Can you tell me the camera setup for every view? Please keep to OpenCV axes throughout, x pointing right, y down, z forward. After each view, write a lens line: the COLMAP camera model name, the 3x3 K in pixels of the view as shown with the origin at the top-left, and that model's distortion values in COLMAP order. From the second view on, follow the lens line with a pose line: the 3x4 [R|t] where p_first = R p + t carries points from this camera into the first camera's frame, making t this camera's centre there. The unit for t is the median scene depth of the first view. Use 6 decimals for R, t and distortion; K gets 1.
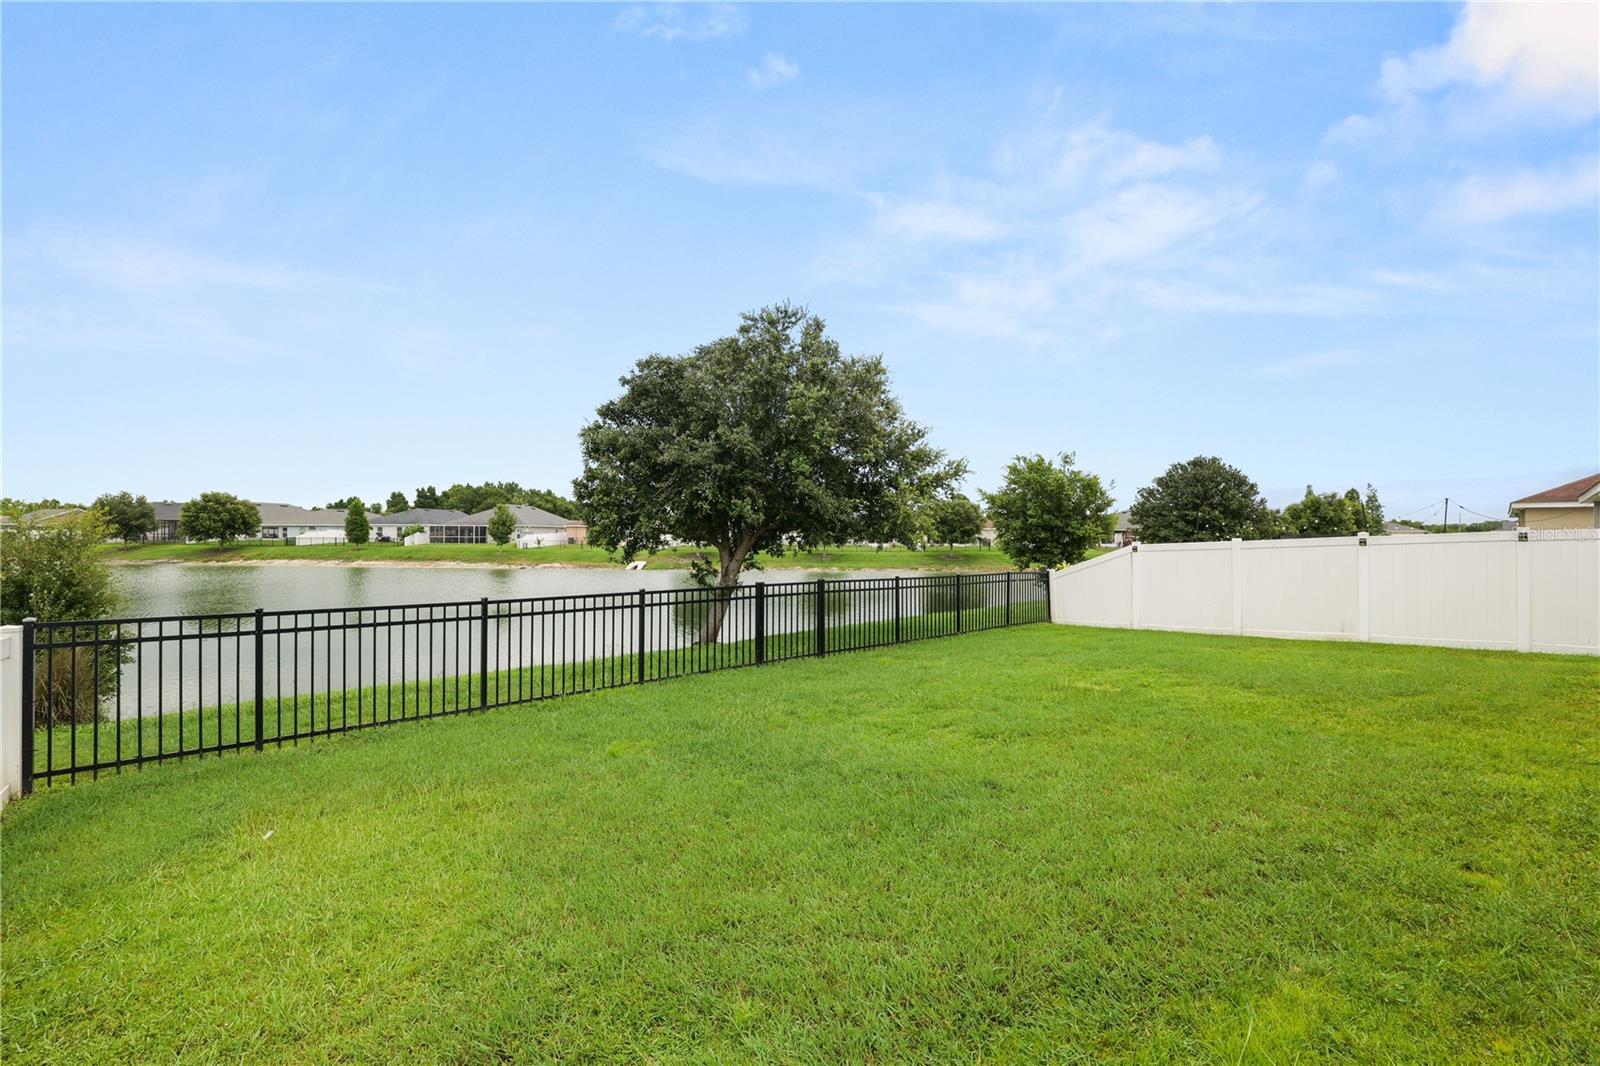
lens RADIAL K [[651.6, 0, 799.8], [0, 651.6, 541.4], [0, 0, 1]] dist [-0.014074, 0.001540]
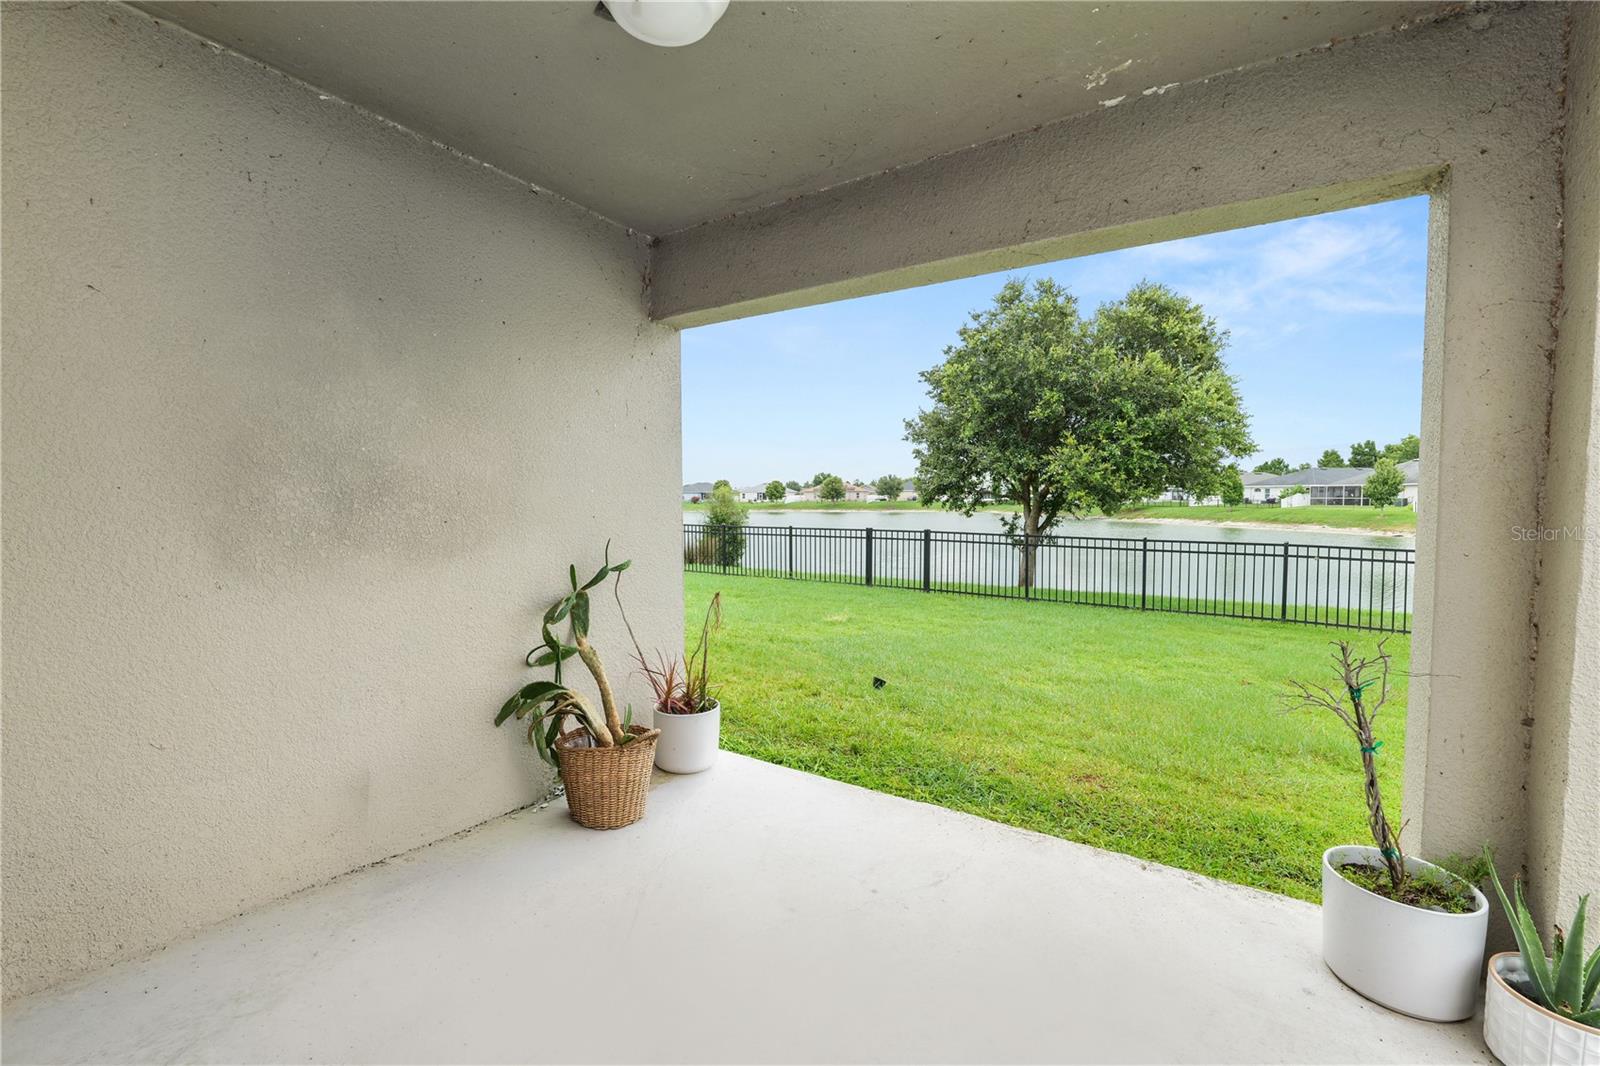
lens RADIAL K [[651.6, 0, 801.0], [0, 651.6, 533.8], [0, 0, 1]] dist [-0.014074, 0.001540]
pose [[0.265084, 0.047373, -0.963061, 0.143288], [-0.002651, 0.998824, 0.048402, 0.000977], [0.964222, -0.010278, 0.264898, 0.055712]]
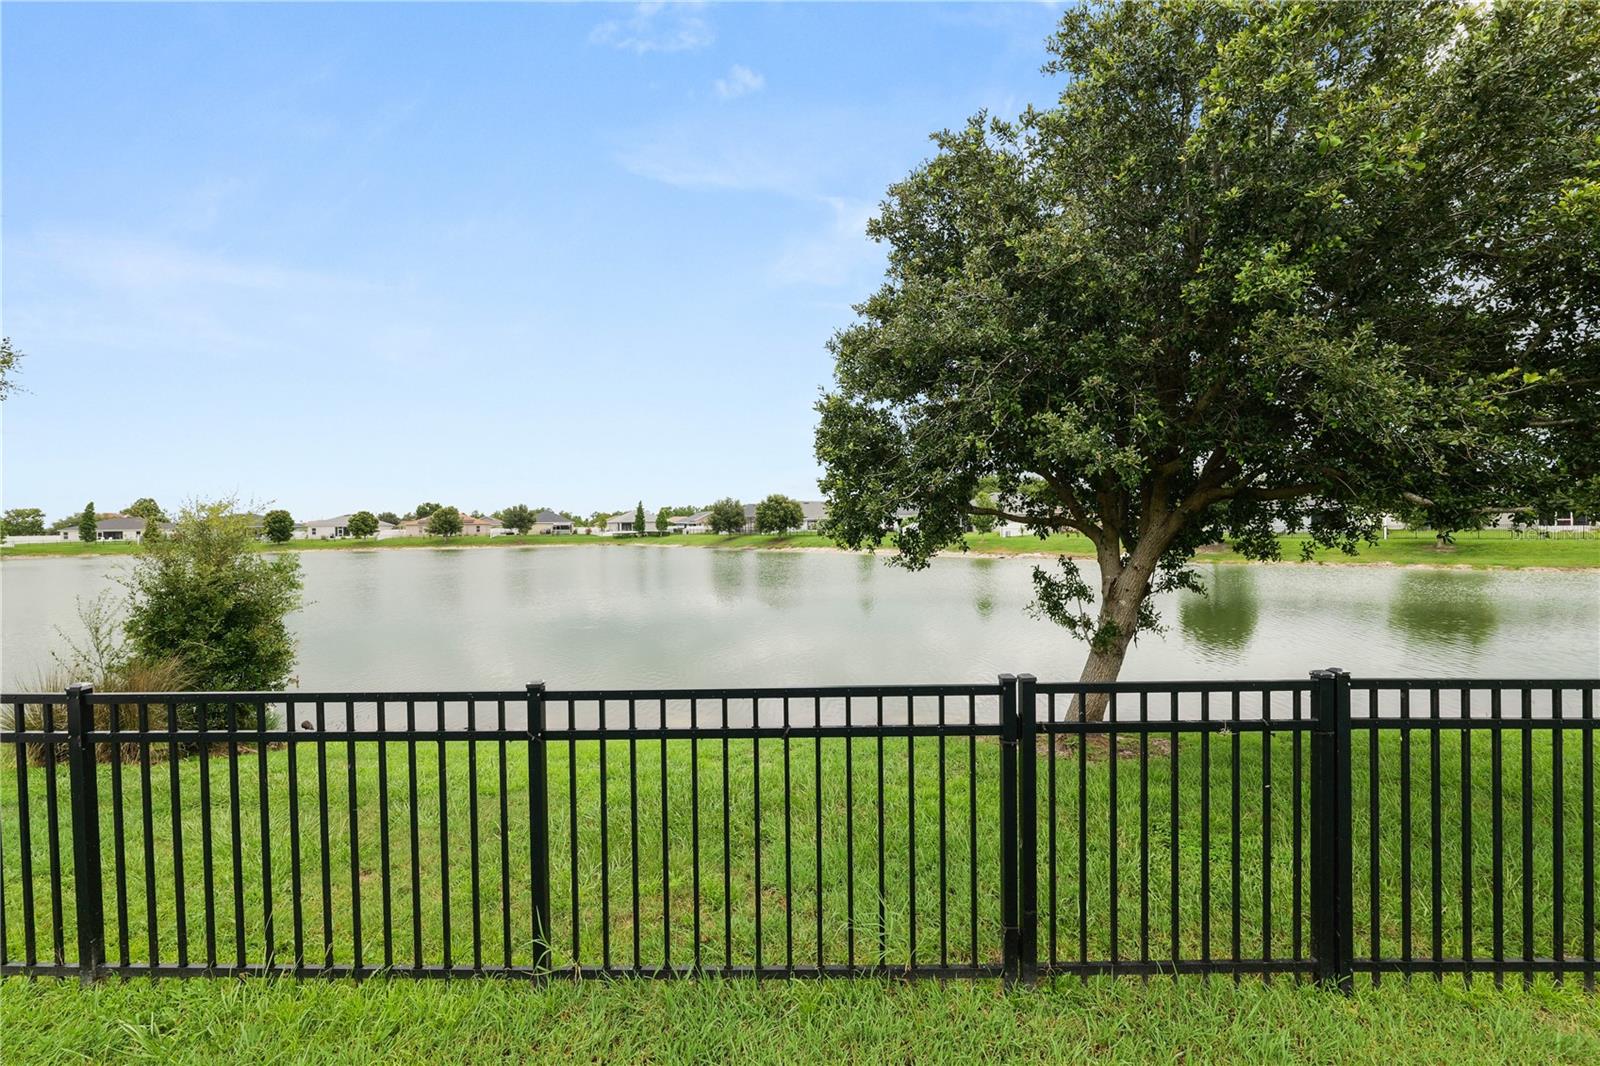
lens RADIAL K [[651.6, 0, 795.1], [0, 651.6, 540.4], [0, 0, 1]] dist [-0.014074, 0.001540]
pose [[0.729808, -0.001460, -0.683650, 0.006432], [0.013168, 0.999842, 0.011922, 0.000203], [0.683525, -0.017702, 0.729712, 0.084800]]
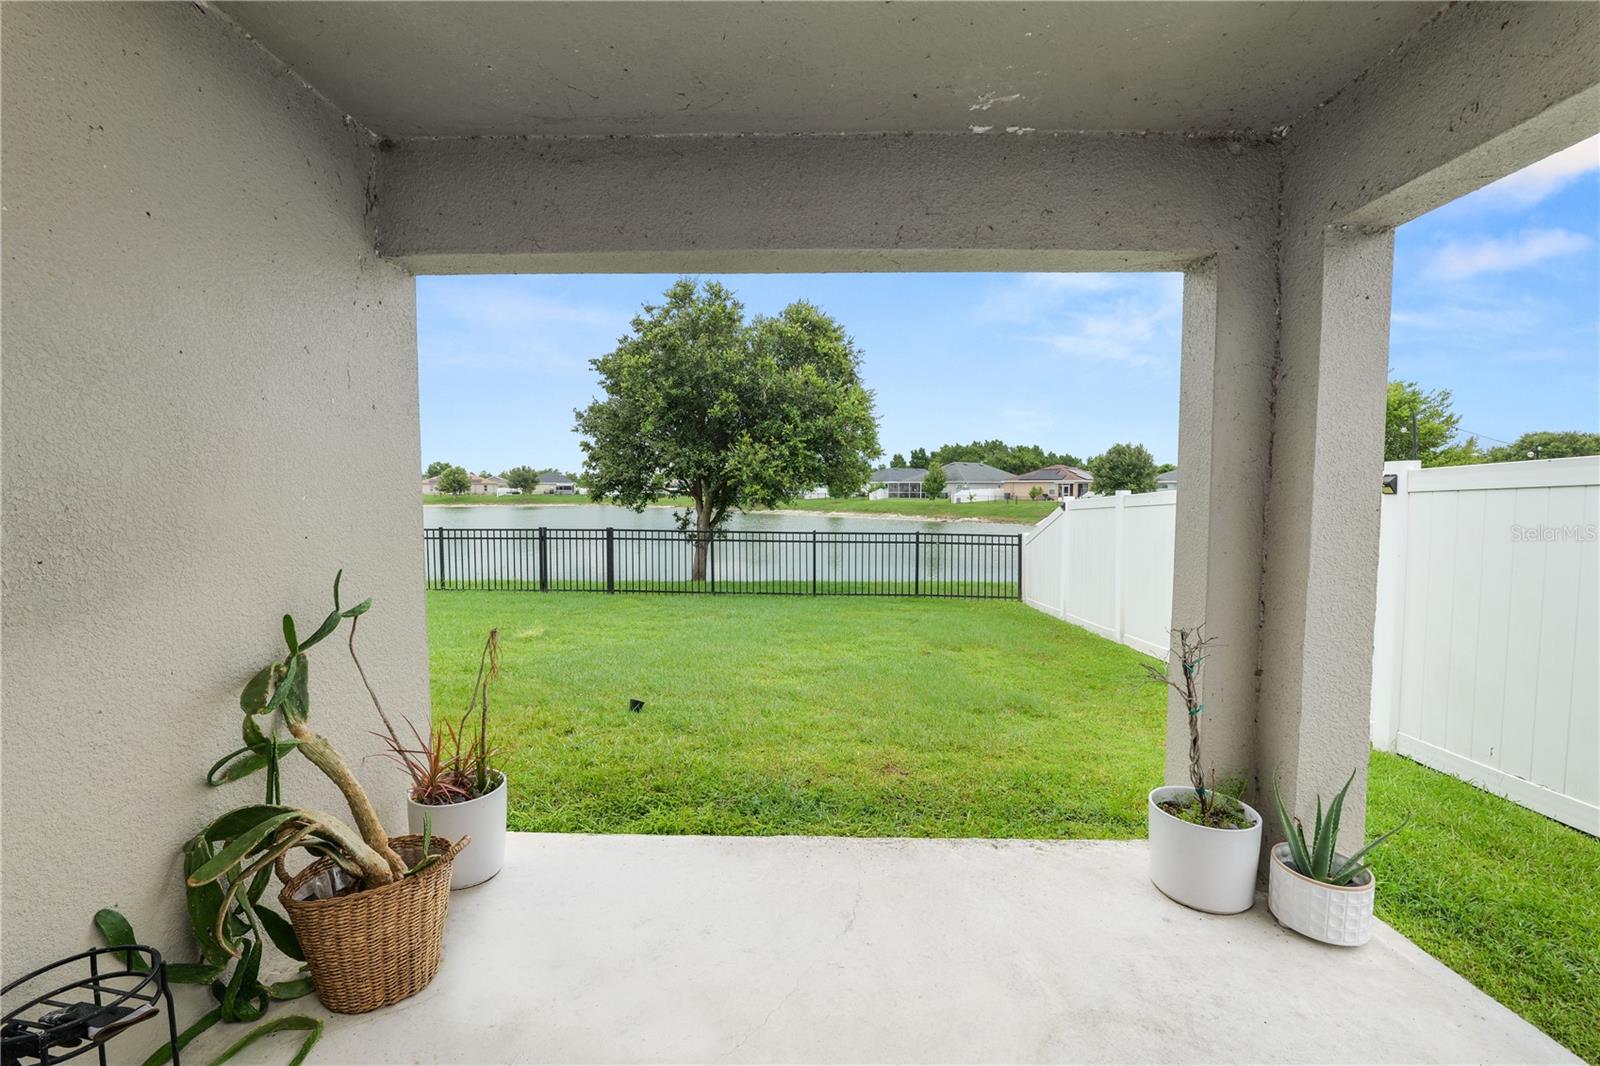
lens RADIAL K [[651.6, 0, 801.5], [0, 651.6, 533.0], [0, 0, 1]] dist [-0.014074, 0.001540]
pose [[0.724954, 0.040466, -0.687607, 0.134602], [-0.002420, 0.998416, 0.056207, 0.000241], [0.688793, -0.039084, 0.723904, 0.049285]]
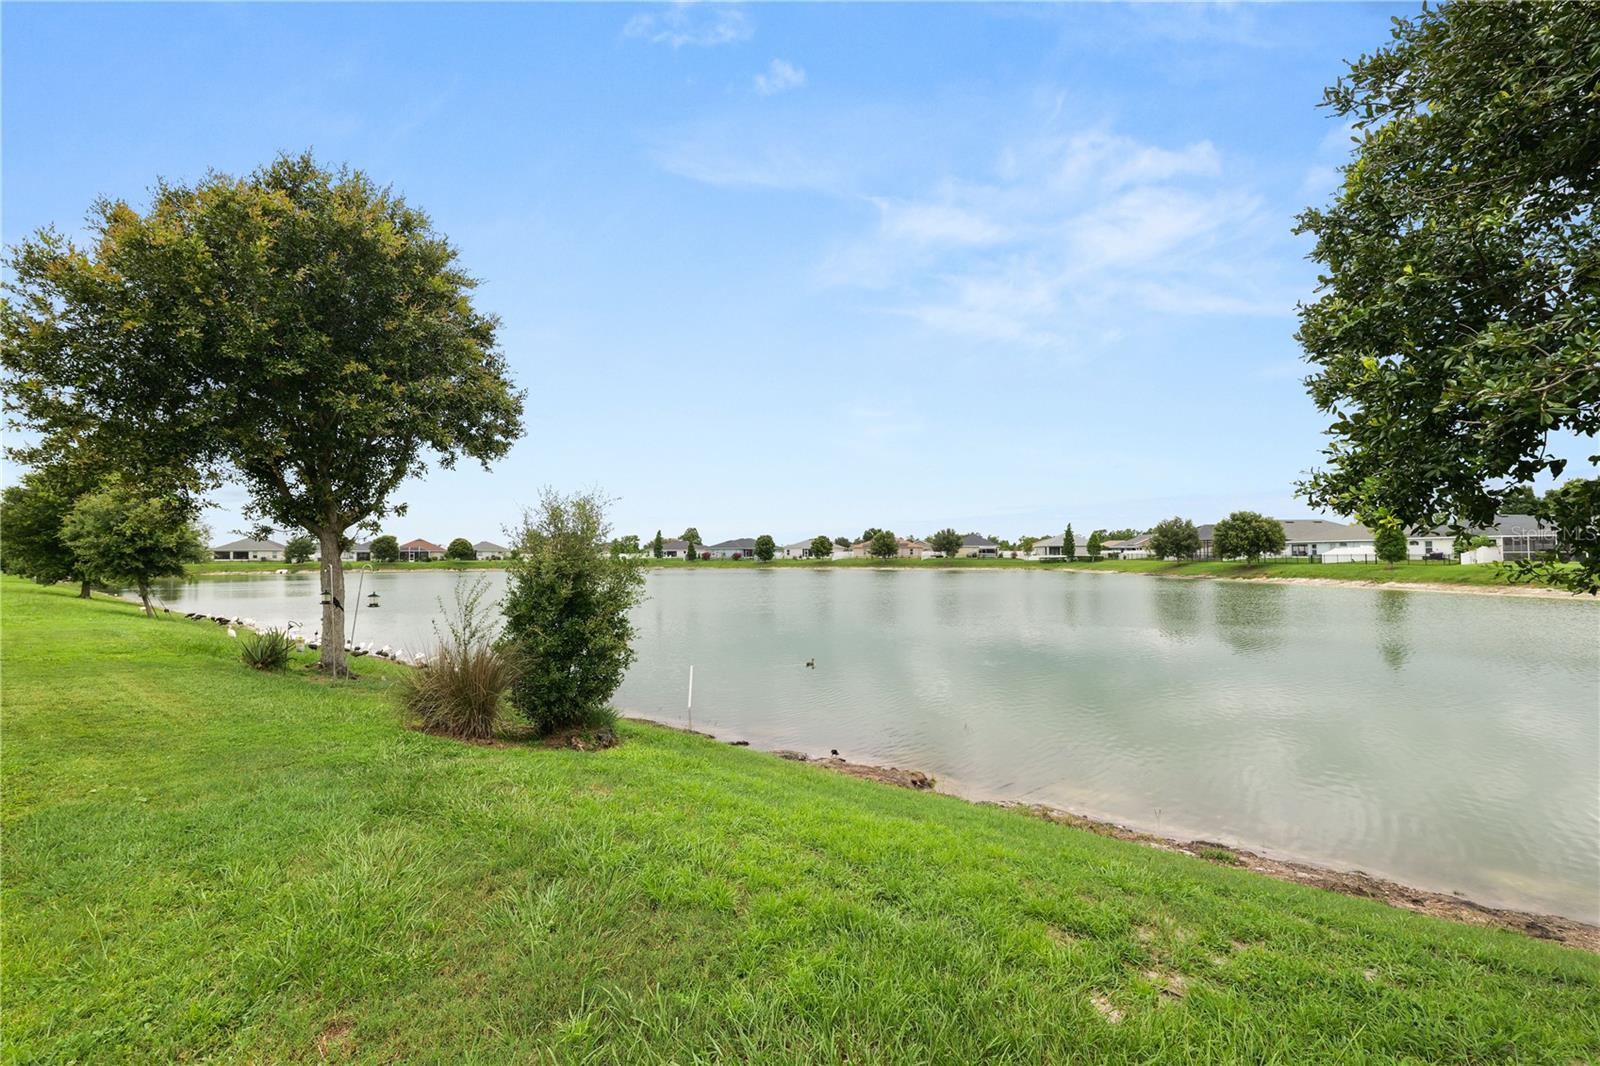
lens RADIAL K [[651.6, 0, 798.6], [0, 651.6, 535.3], [0, 0, 1]] dist [-0.014074, 0.001540]
pose [[0.184413, -0.036482, -0.982171, -0.015307], [-0.003339, 0.999282, -0.037745, 0.004014], [0.982843, 0.010240, 0.184159, 0.109498]]
